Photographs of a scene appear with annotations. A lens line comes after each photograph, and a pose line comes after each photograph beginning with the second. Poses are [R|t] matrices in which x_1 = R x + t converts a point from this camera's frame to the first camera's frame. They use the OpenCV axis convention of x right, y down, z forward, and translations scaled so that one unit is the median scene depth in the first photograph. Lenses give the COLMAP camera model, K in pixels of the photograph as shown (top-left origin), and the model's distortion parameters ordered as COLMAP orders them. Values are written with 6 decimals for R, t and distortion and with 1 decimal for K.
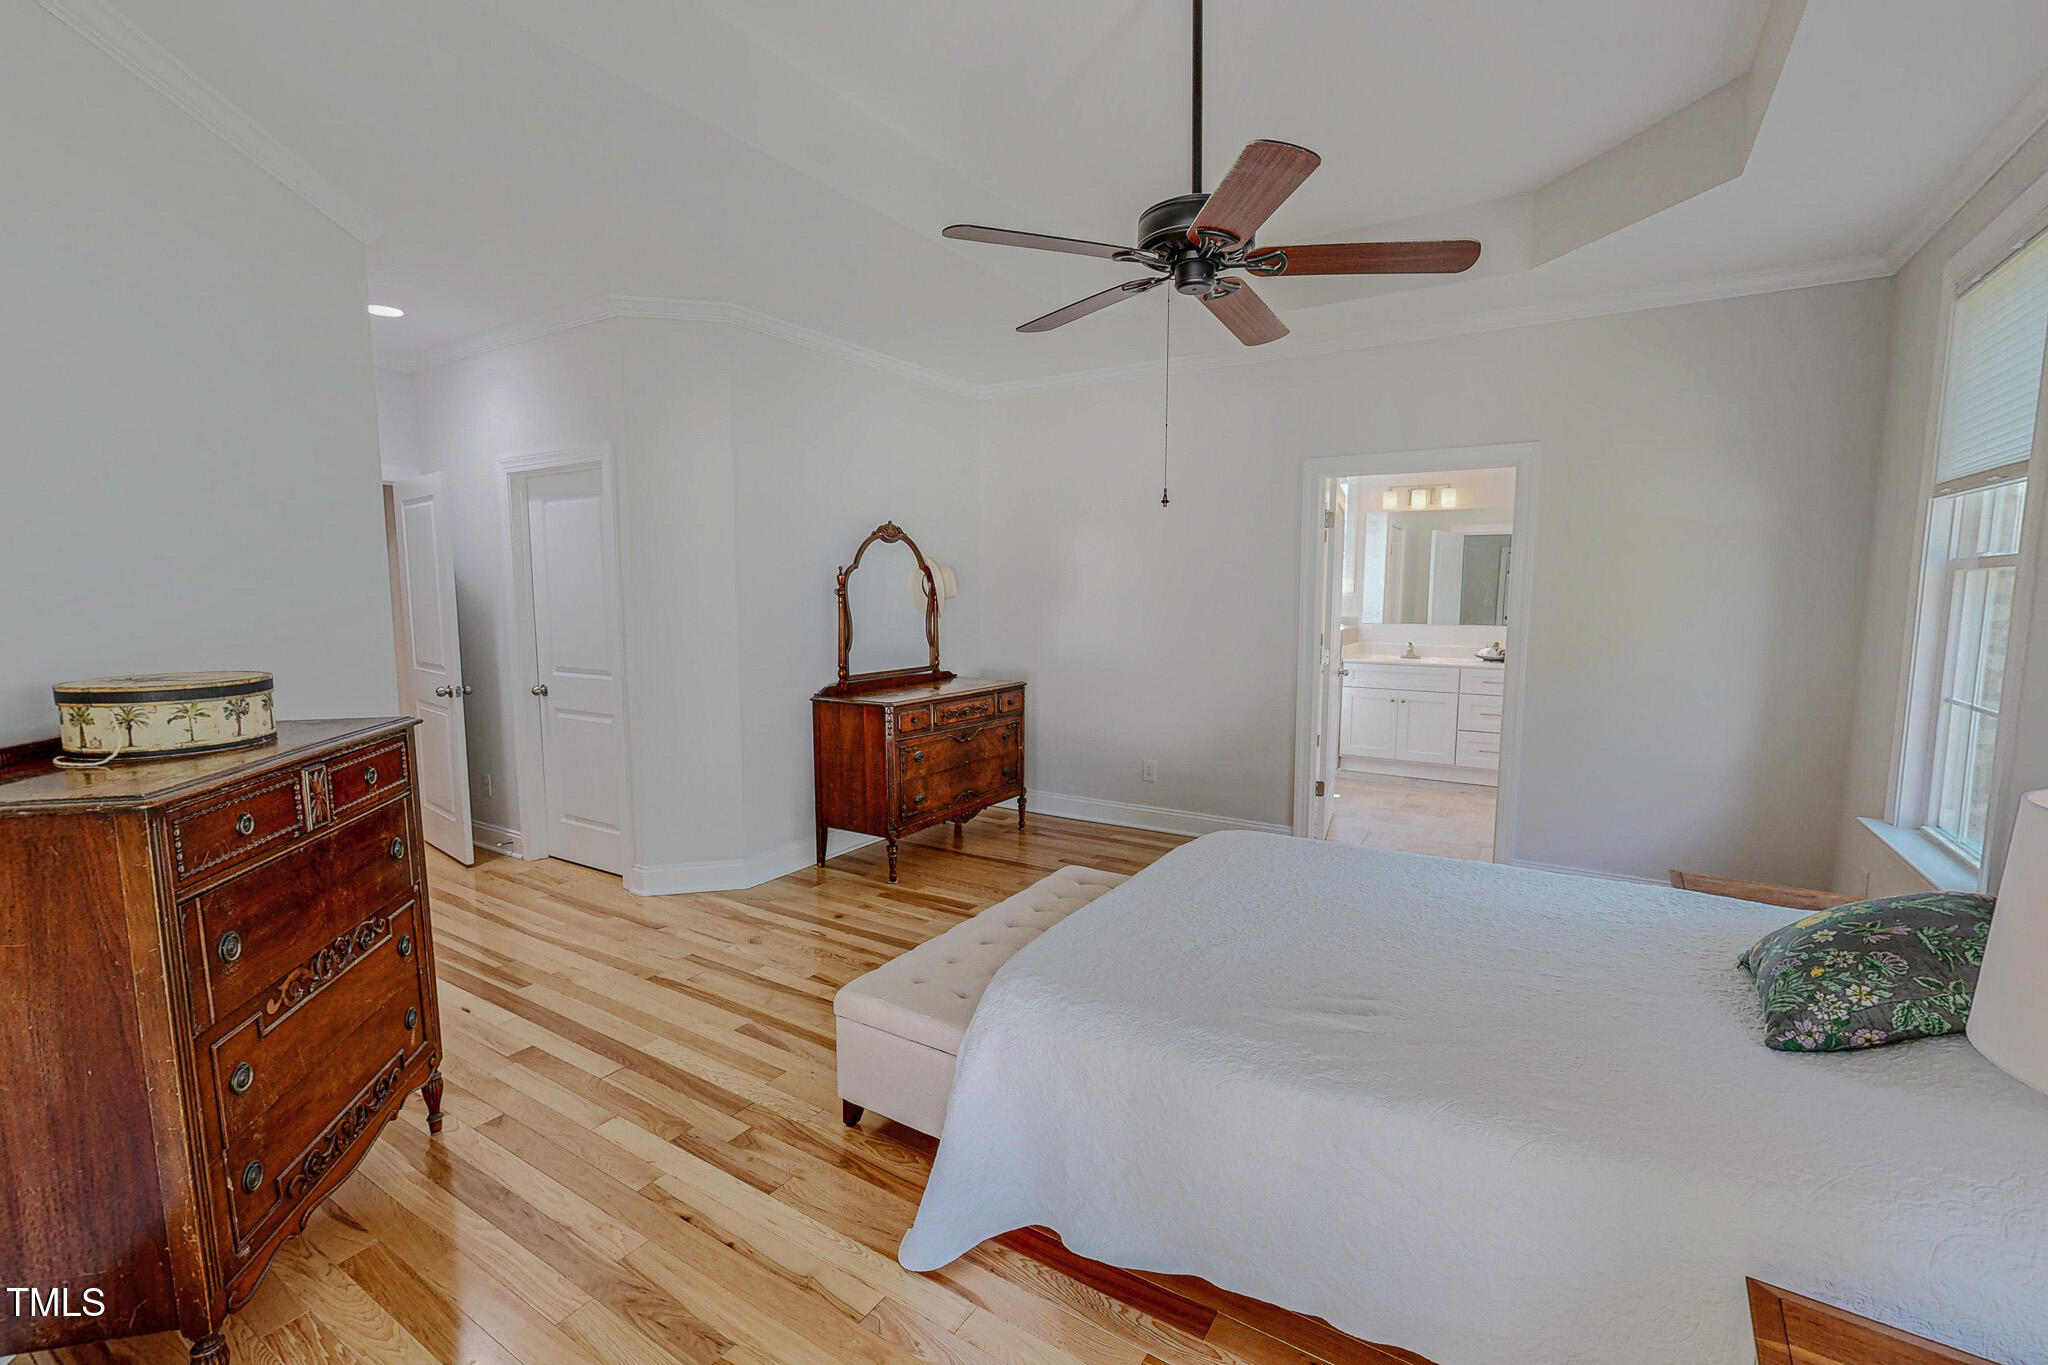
lens RADIAL K [[889.6, 0, 1021.0], [0, 889.6, 685.7], [0, 0, 1]] dist [0.000660, -0.000045]
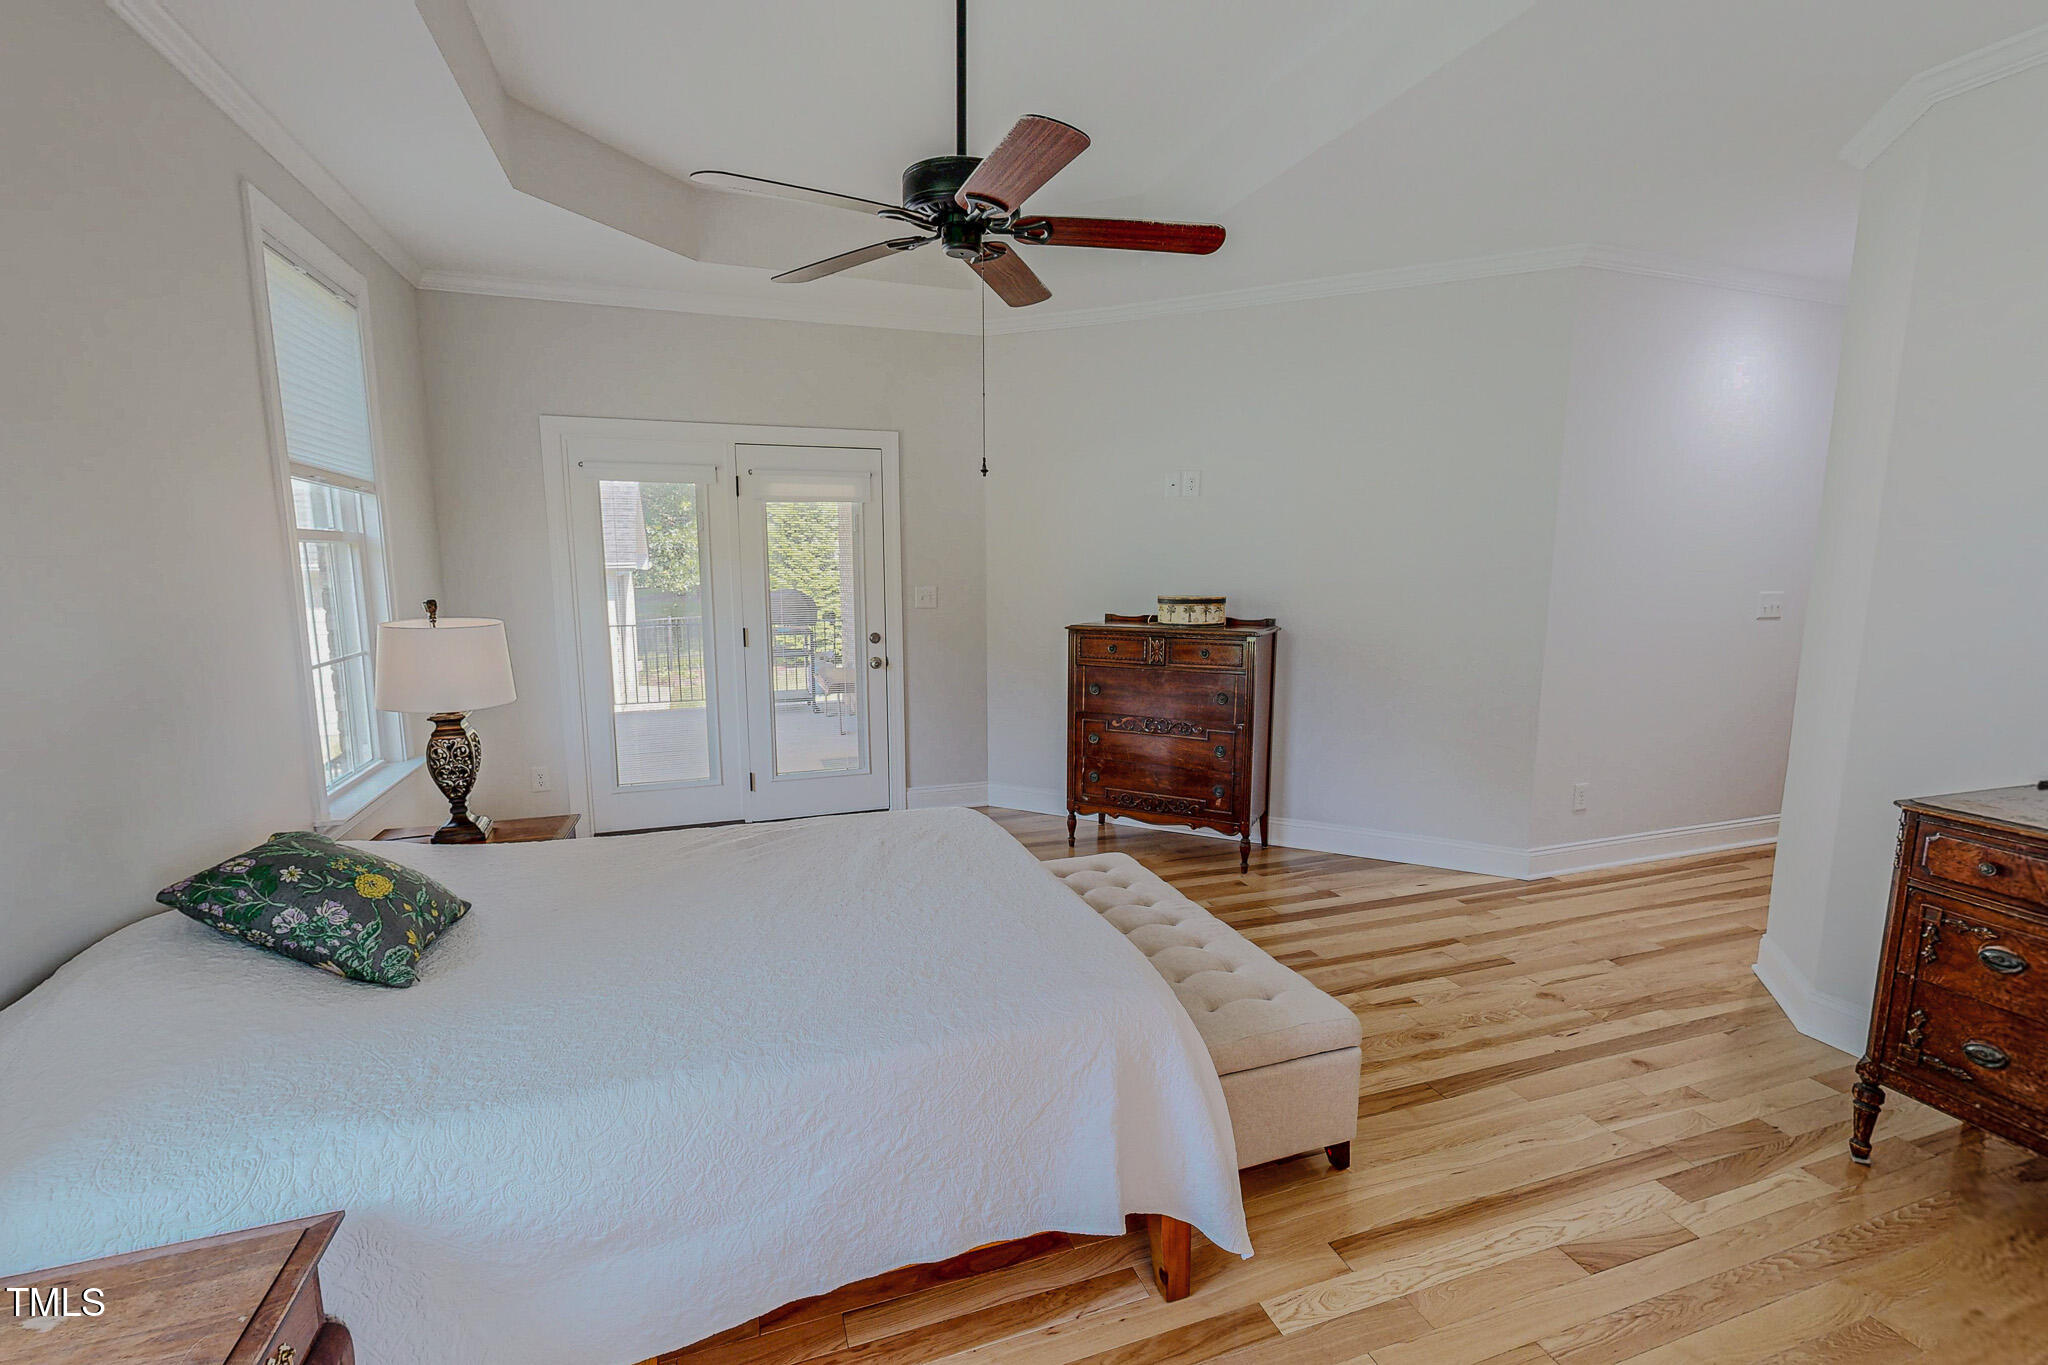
lens RADIAL K [[906.8, 0, 1024.0], [0, 906.8, 682.5], [0, 0, 1]] dist [0.000586, 0.000129]
pose [[-0.615517, 0.112469, -0.780057, 0.709605], [-0.088238, 0.973708, 0.210015, -0.141550], [0.783168, 0.198098, -0.589410, 1.245546]]
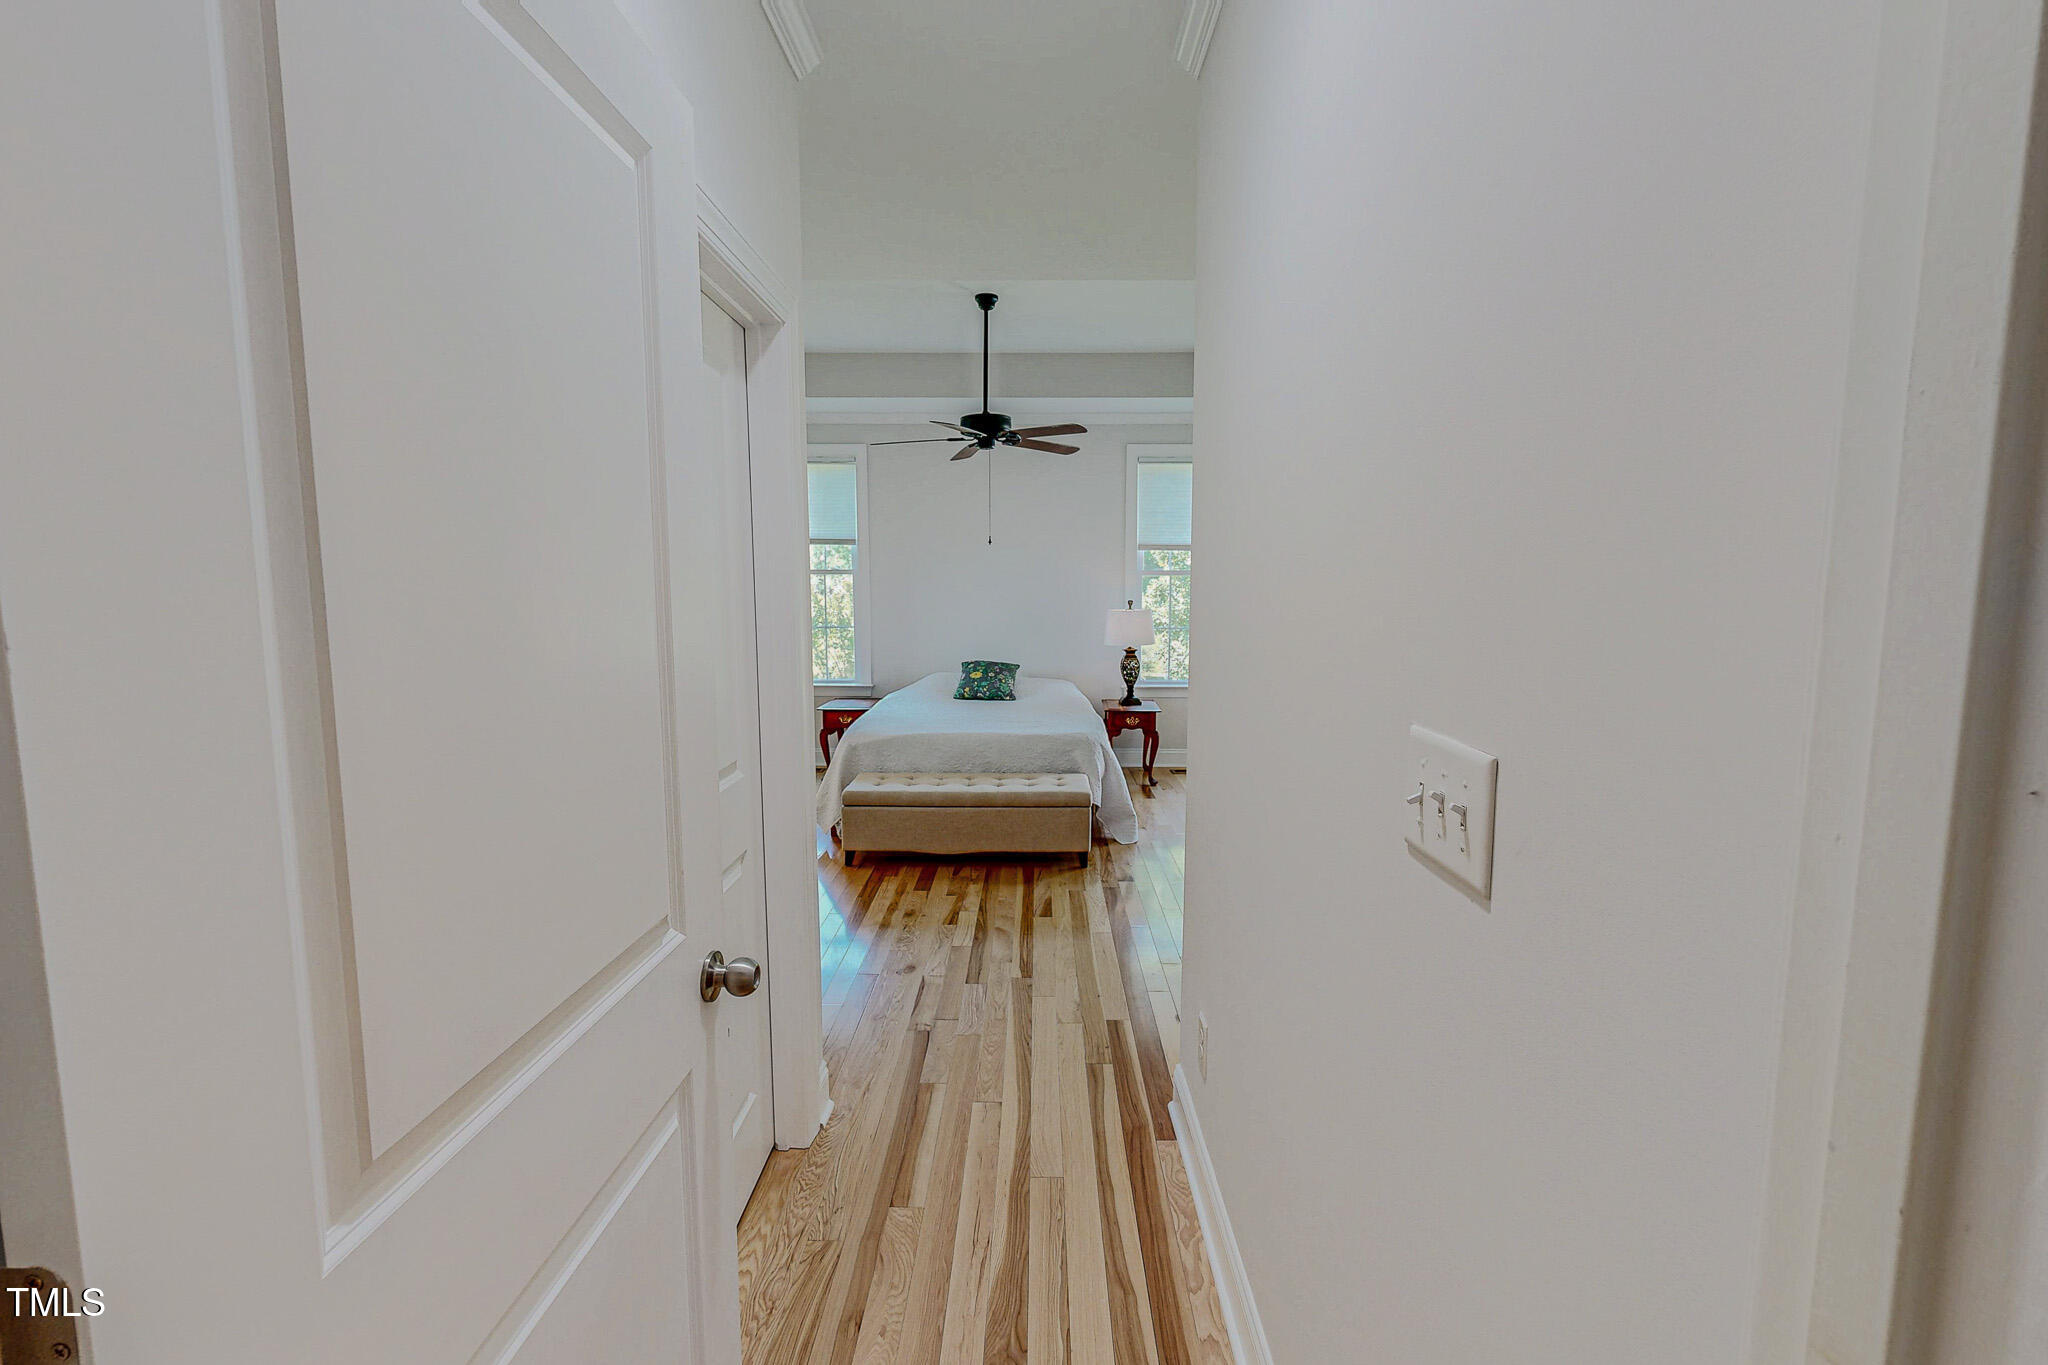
lens RADIAL K [[887.3, 0, 1023.2], [0, 887.3, 684.5], [0, 0, 1]] dist [-0.002789, -0.000244]
pose [[-0.525496, -0.092014, 0.845806, -1.289668], [0.098865, 0.980796, 0.168124, -0.161299], [-0.845033, 0.171969, -0.506307, 1.539736]]
